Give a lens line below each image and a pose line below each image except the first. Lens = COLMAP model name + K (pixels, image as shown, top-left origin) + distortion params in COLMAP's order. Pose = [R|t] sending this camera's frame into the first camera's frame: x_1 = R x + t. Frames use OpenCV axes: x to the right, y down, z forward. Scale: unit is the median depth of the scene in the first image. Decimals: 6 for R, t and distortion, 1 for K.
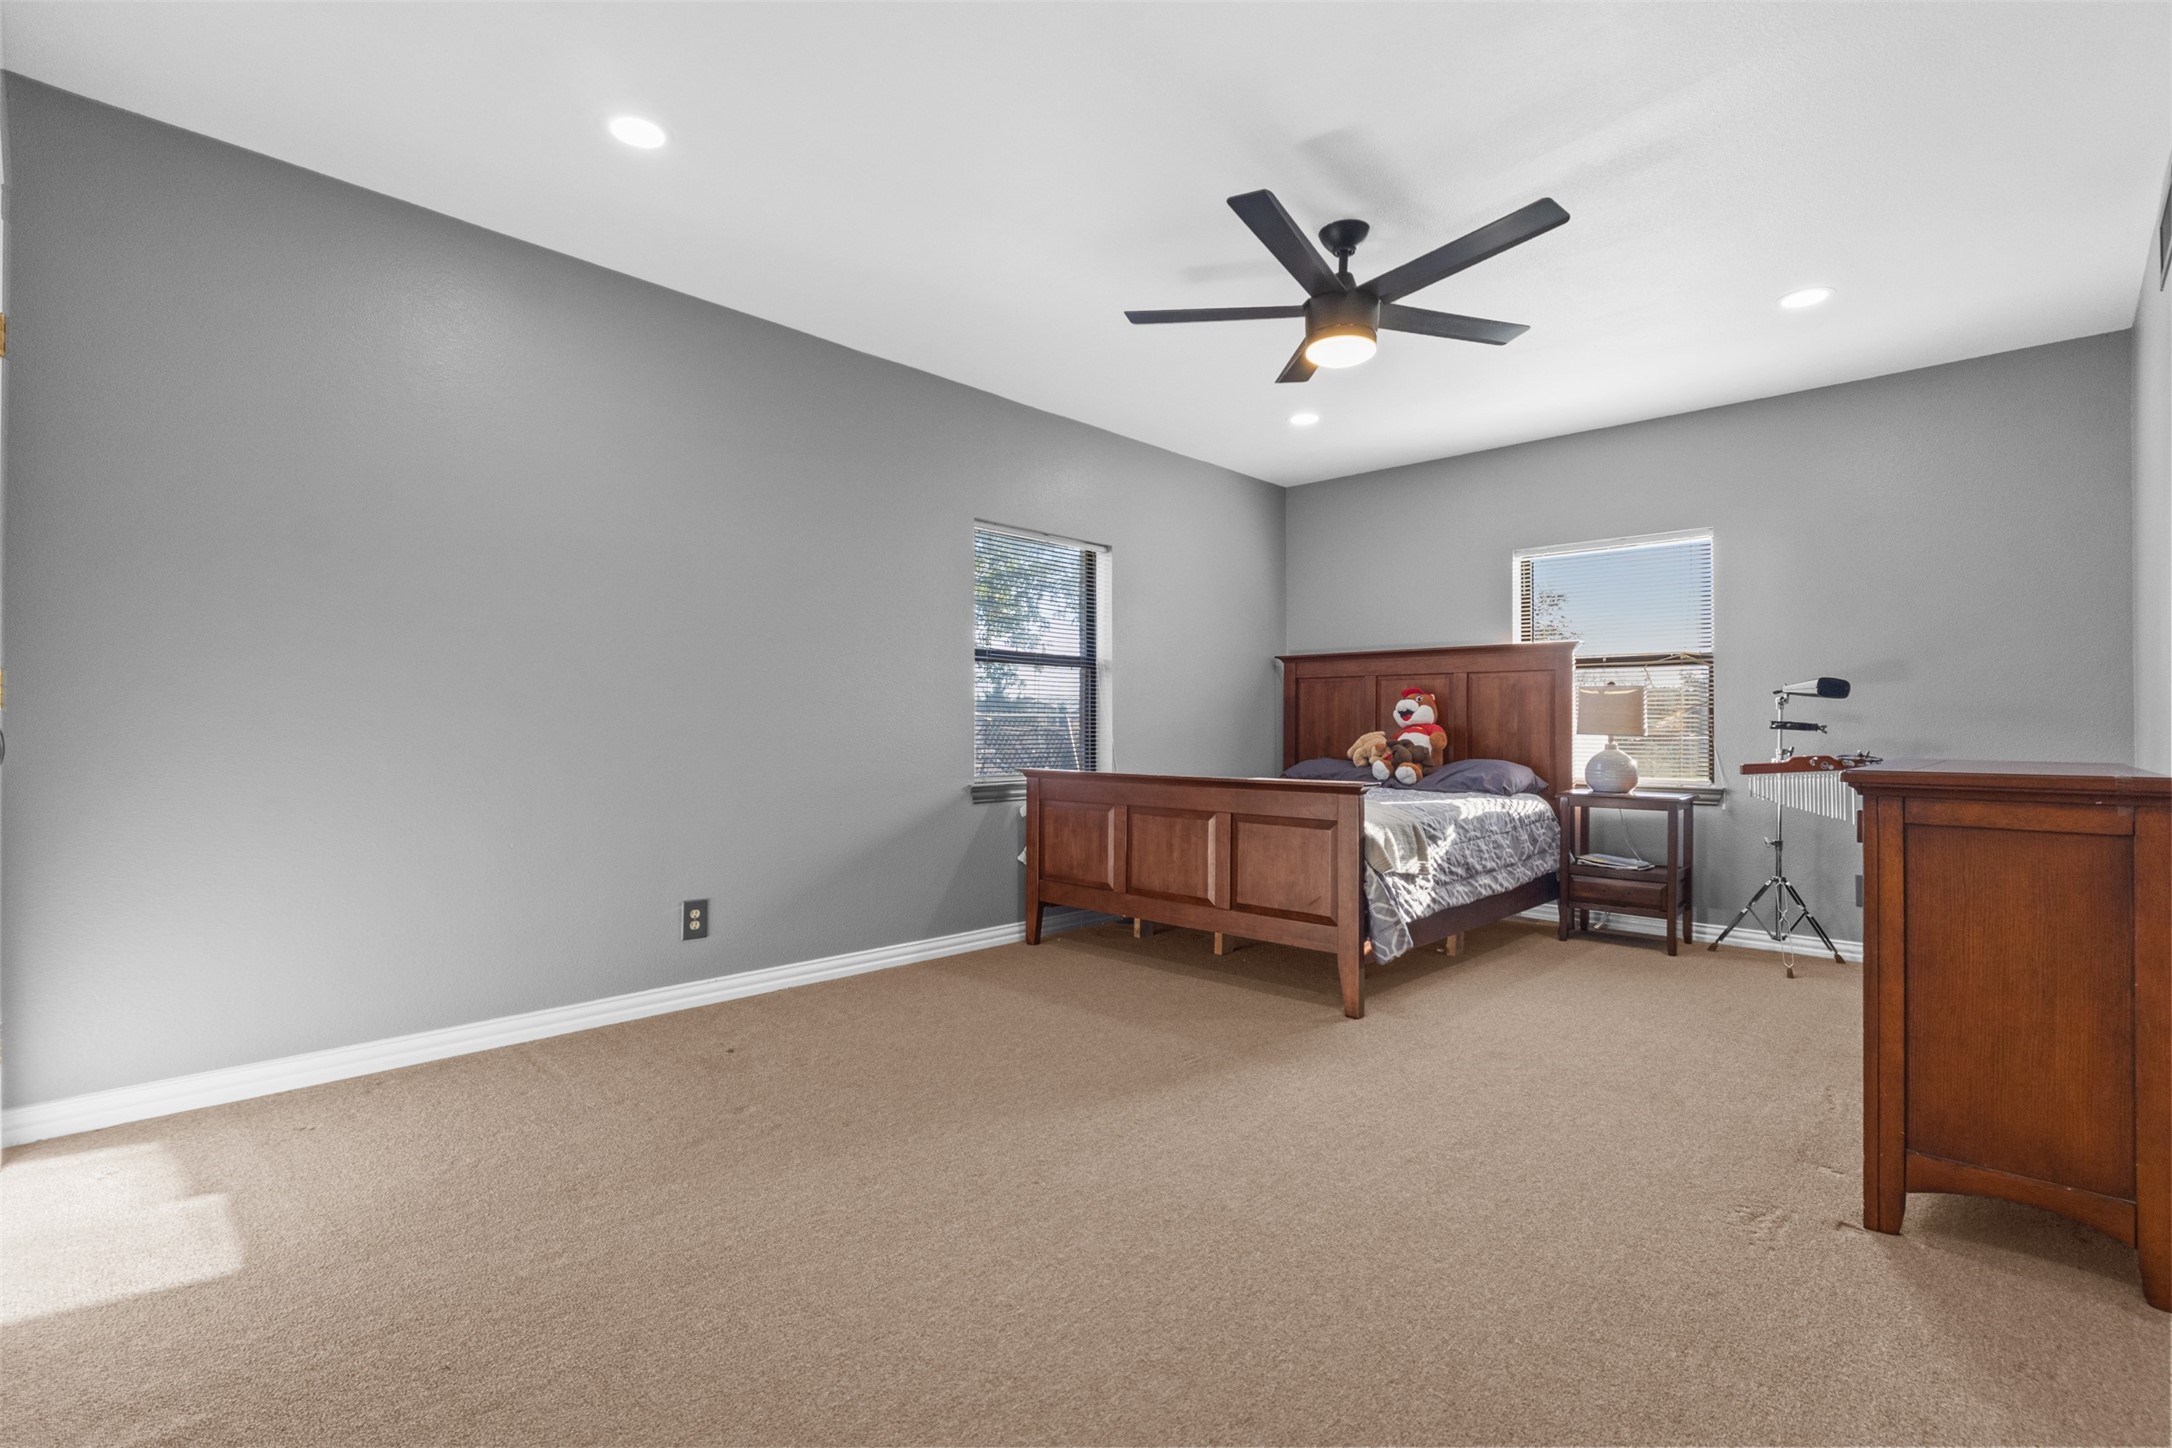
lens RADIAL K [[1011.8, 0, 1090.2], [0, 1011.8, 725.0], [0, 0, 1]] dist [0.007741, 0.002221]
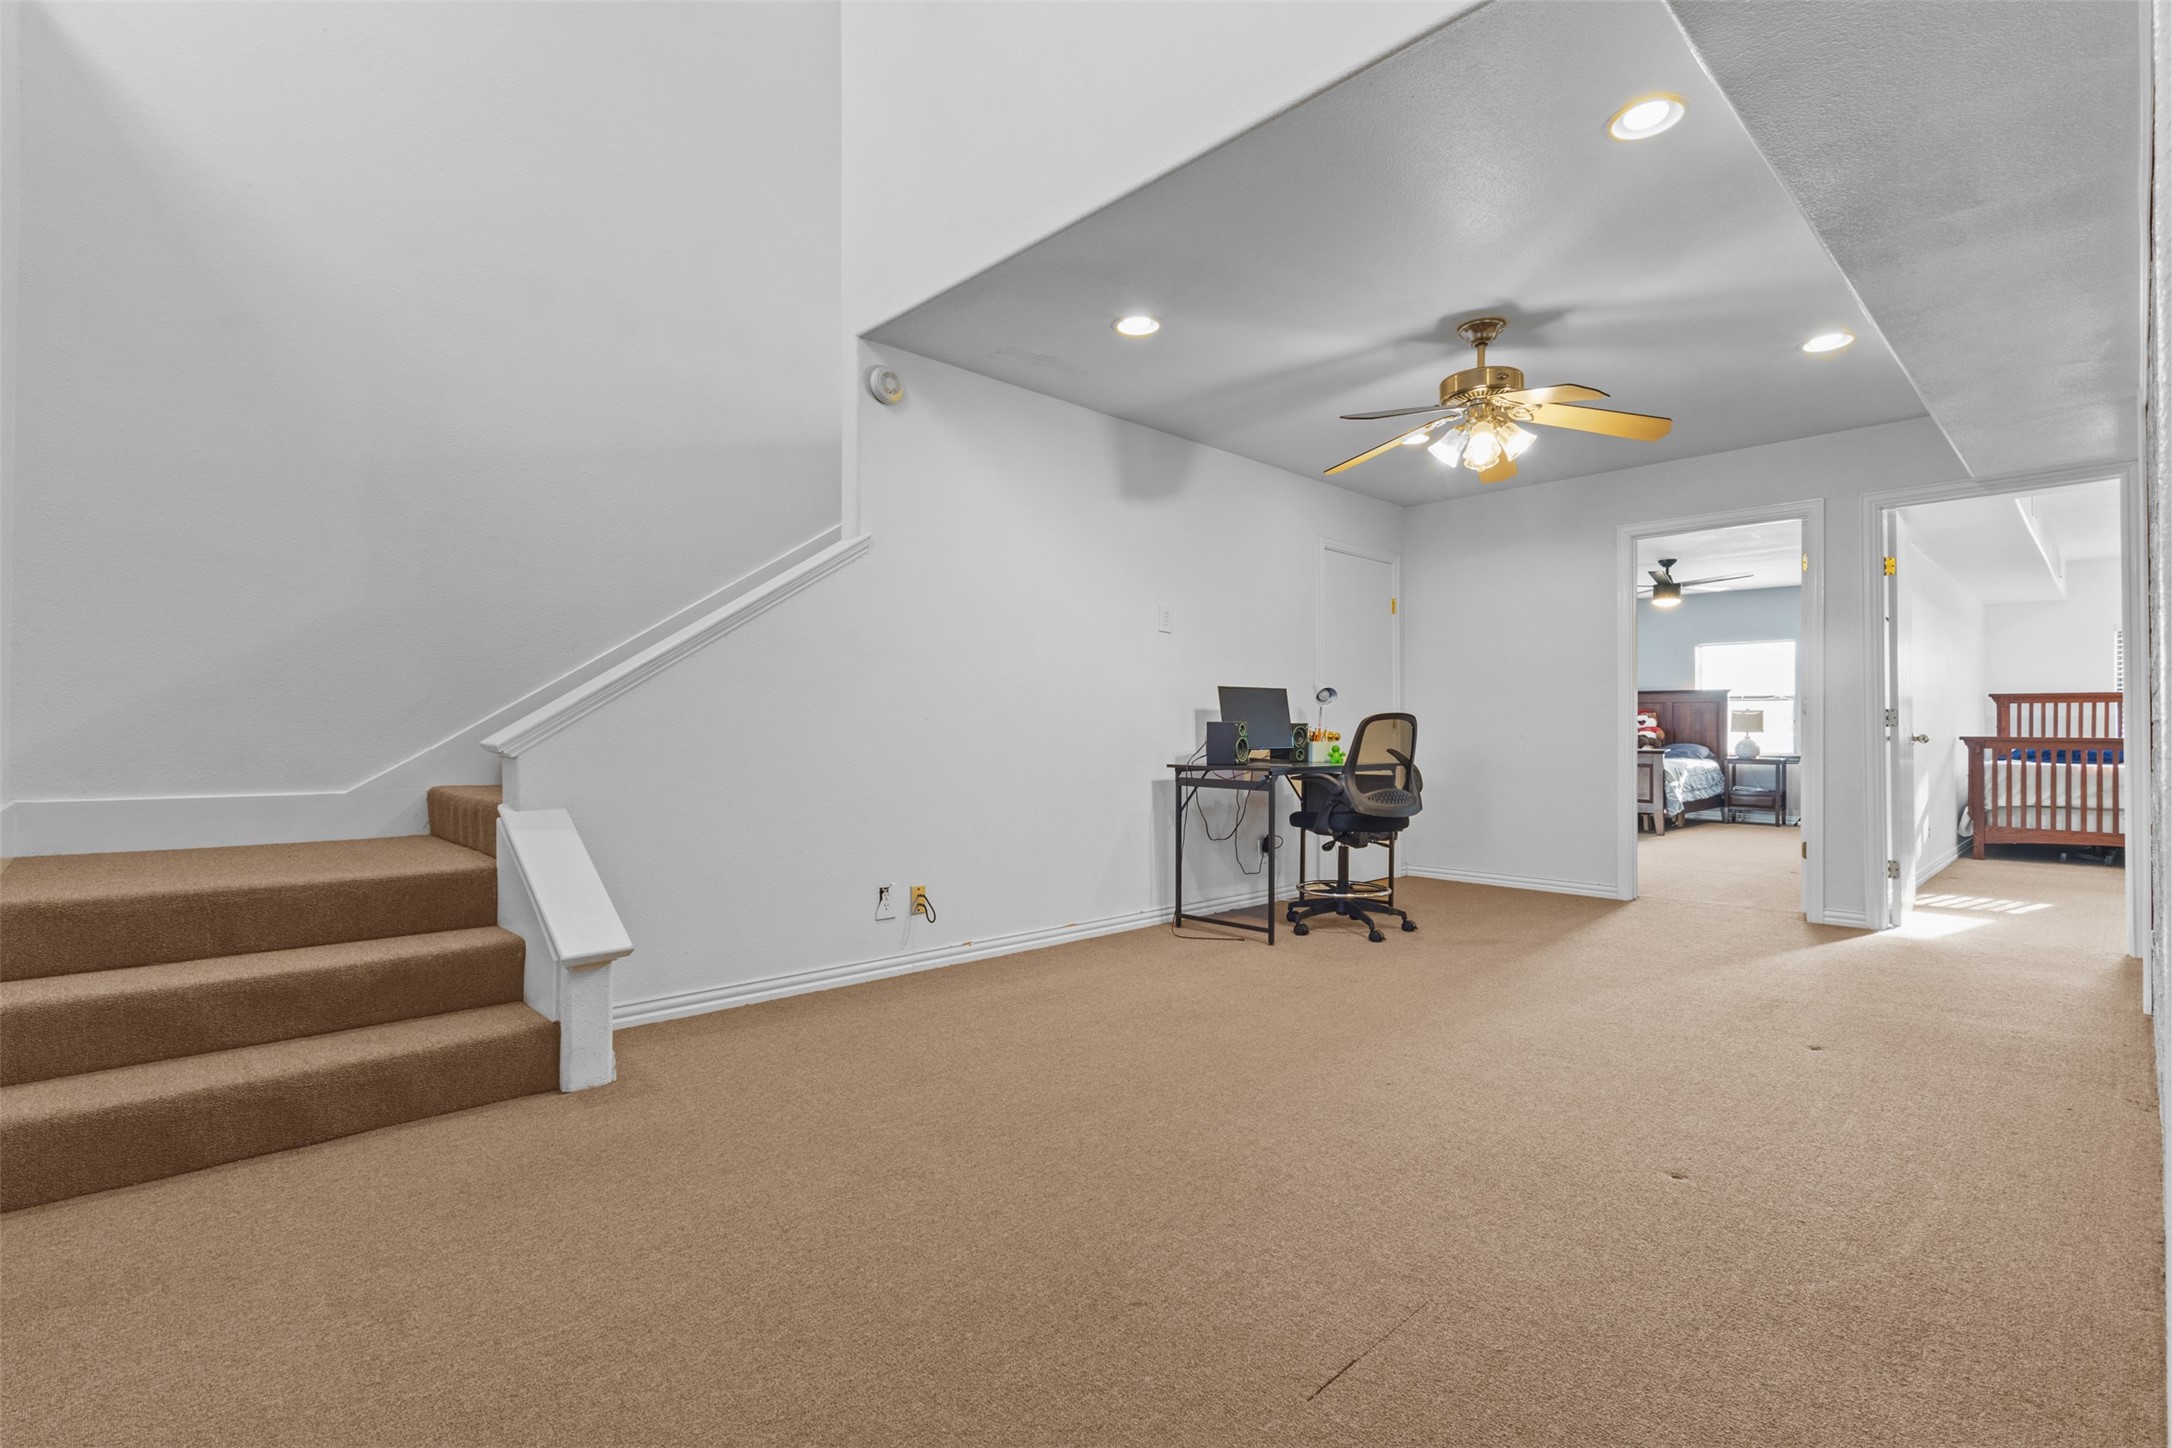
lens RADIAL K [[1011.8, 0, 1070.5], [0, 1011.8, 724.8], [0, 0, 1]] dist [0.007741, 0.002221]
pose [[0.998249, -0.007097, -0.058718, -0.819057], [0.007389, 0.999961, 0.004745, -0.026619], [0.058683, -0.005170, 0.998263, -1.280390]]
